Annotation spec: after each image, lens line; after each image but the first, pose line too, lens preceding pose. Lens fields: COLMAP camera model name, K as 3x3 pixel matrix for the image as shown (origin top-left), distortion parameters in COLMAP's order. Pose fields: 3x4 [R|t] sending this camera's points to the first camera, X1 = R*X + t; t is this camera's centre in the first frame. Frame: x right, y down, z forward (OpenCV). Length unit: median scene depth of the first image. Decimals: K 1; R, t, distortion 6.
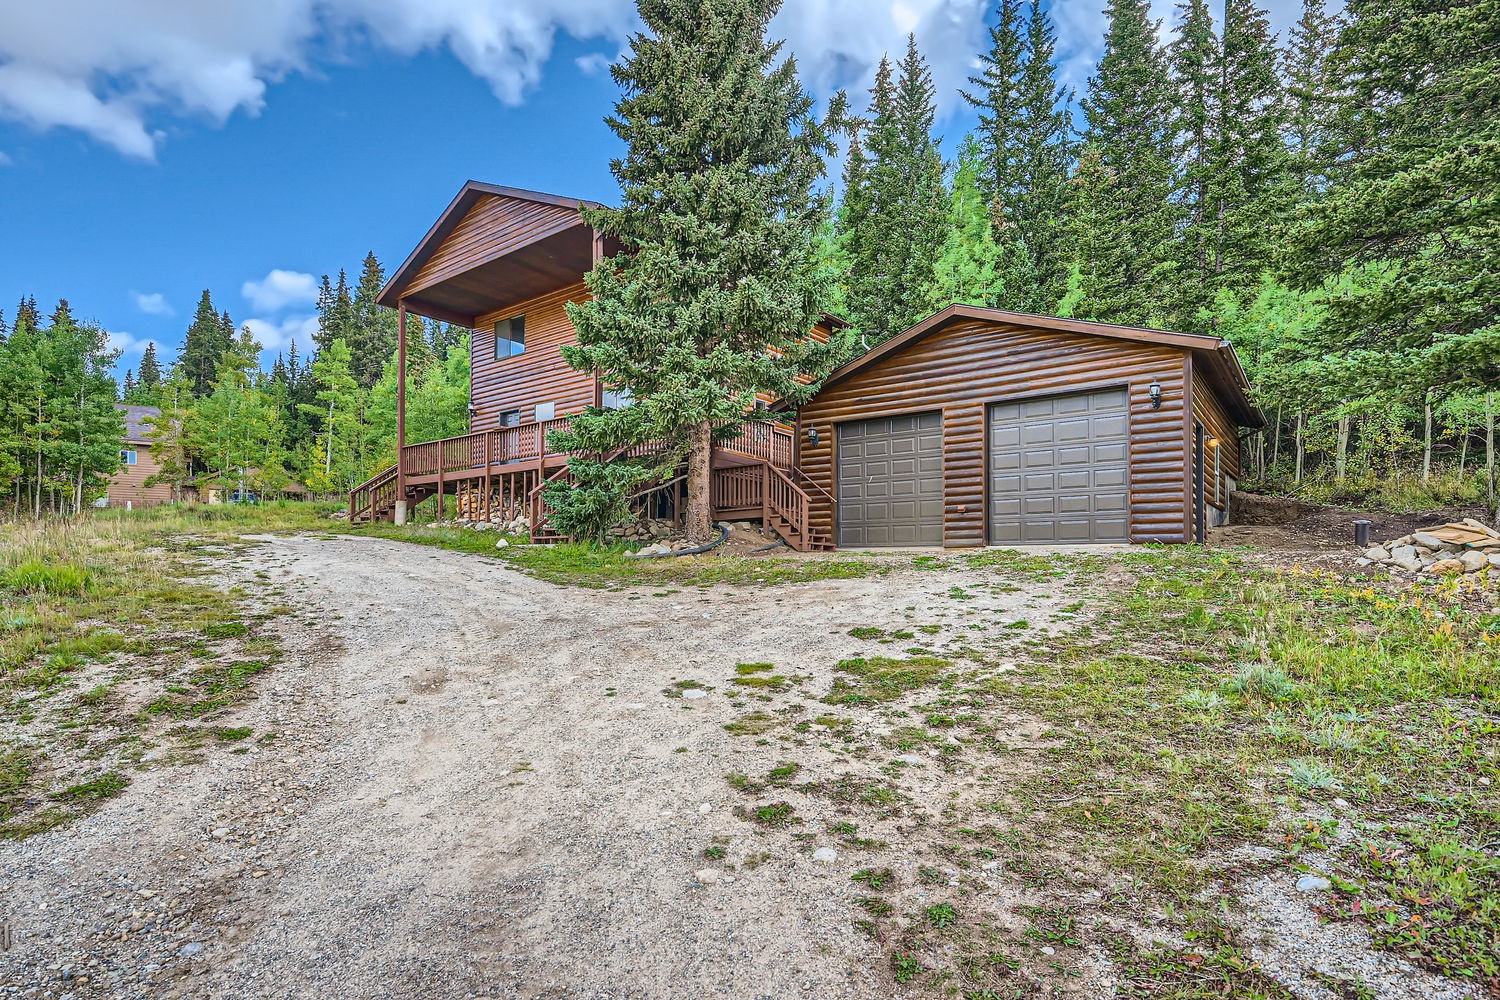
lens RADIAL K [[789.9, 0, 748.0], [0, 789.9, 539.7], [0, 0, 1]] dist [-0.001108, 0.000183]
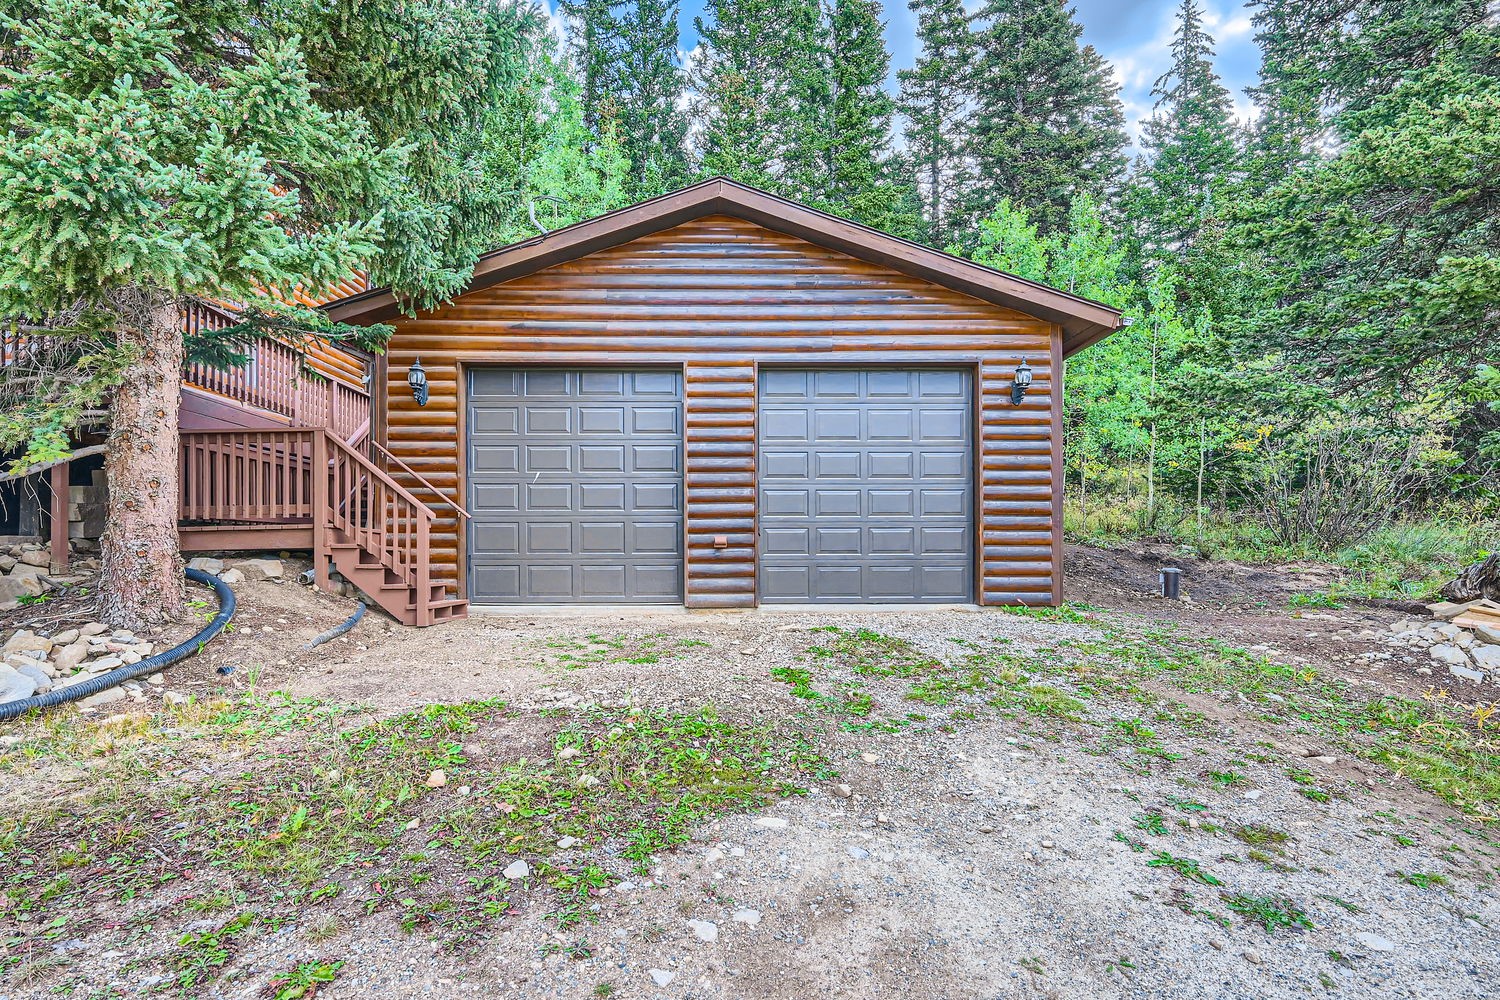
lens RADIAL K [[789.9, 0, 748.0], [0, 789.9, 539.7], [0, 0, 1]] dist [-0.001108, 0.000183]
pose [[0.792997, 0.005235, 0.609203, -0.064052], [-0.021776, 0.999568, 0.019756, -0.051694], [-0.608836, -0.028932, 0.792768, 0.524977]]
